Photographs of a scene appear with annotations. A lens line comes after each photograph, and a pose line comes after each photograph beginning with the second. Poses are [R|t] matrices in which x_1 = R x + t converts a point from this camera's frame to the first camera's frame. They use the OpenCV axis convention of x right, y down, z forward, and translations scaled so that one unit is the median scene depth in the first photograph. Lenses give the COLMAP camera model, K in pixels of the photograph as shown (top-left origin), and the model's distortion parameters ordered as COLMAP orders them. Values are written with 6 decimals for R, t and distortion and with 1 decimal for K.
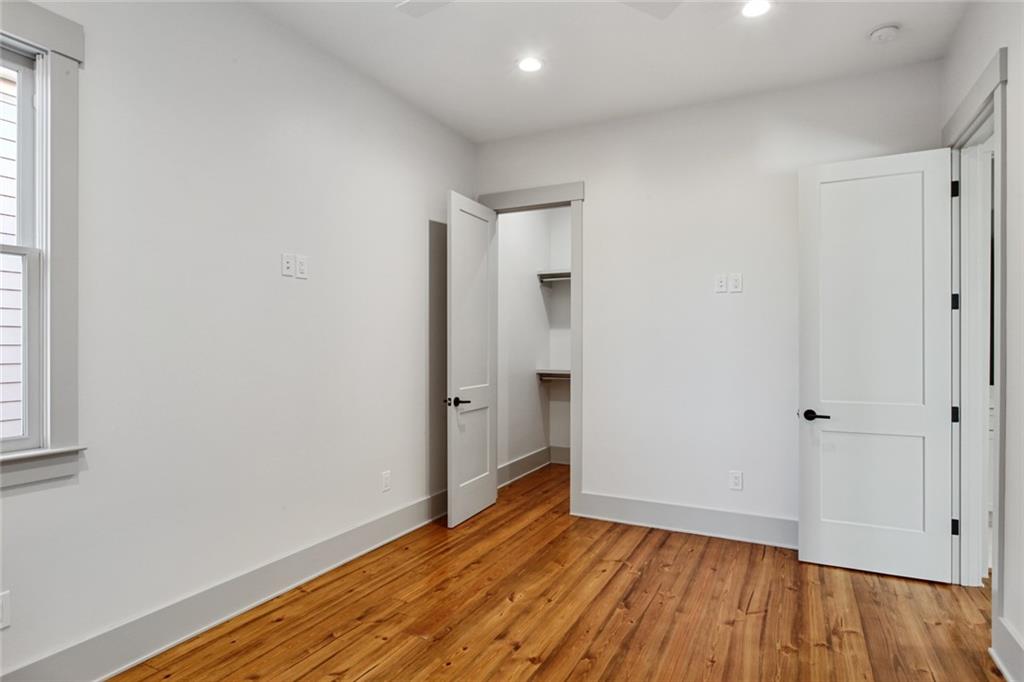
lens RADIAL K [[546.5, 0, 513.3], [0, 546.5, 343.5], [0, 0, 1]] dist [-0.007326, 0.002368]
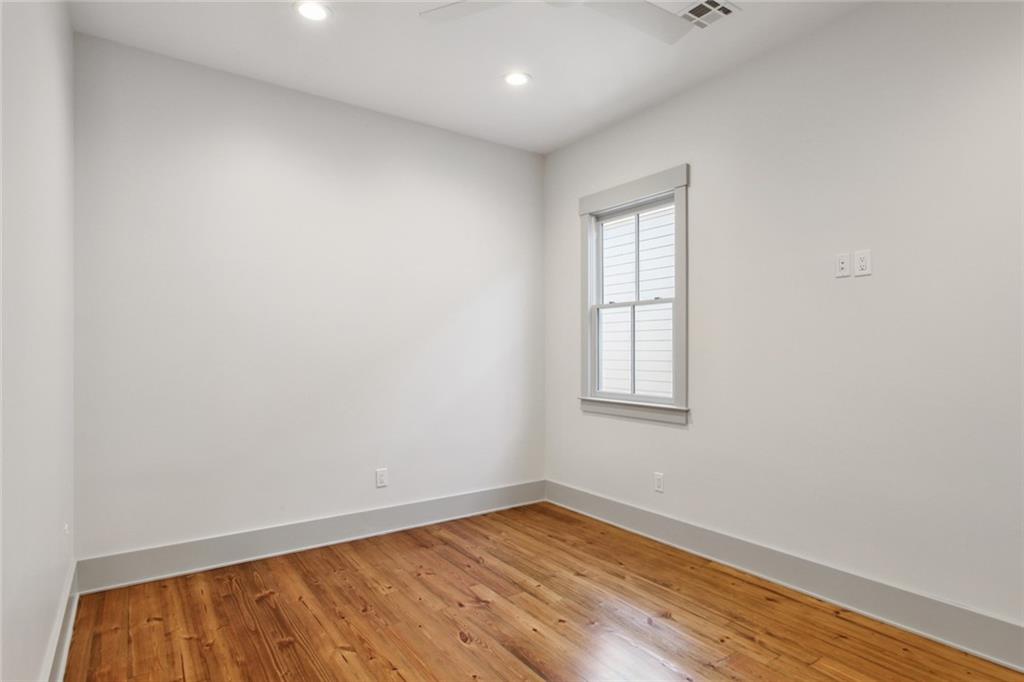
lens RADIAL K [[546.5, 0, 512.8], [0, 546.5, 342.0], [0, 0, 1]] dist [-0.007326, 0.002368]
pose [[-0.461530, -0.005959, -0.887105, 0.725621], [0.001181, 0.999972, -0.007332, -0.003829], [0.887124, -0.004432, -0.461510, 0.967374]]
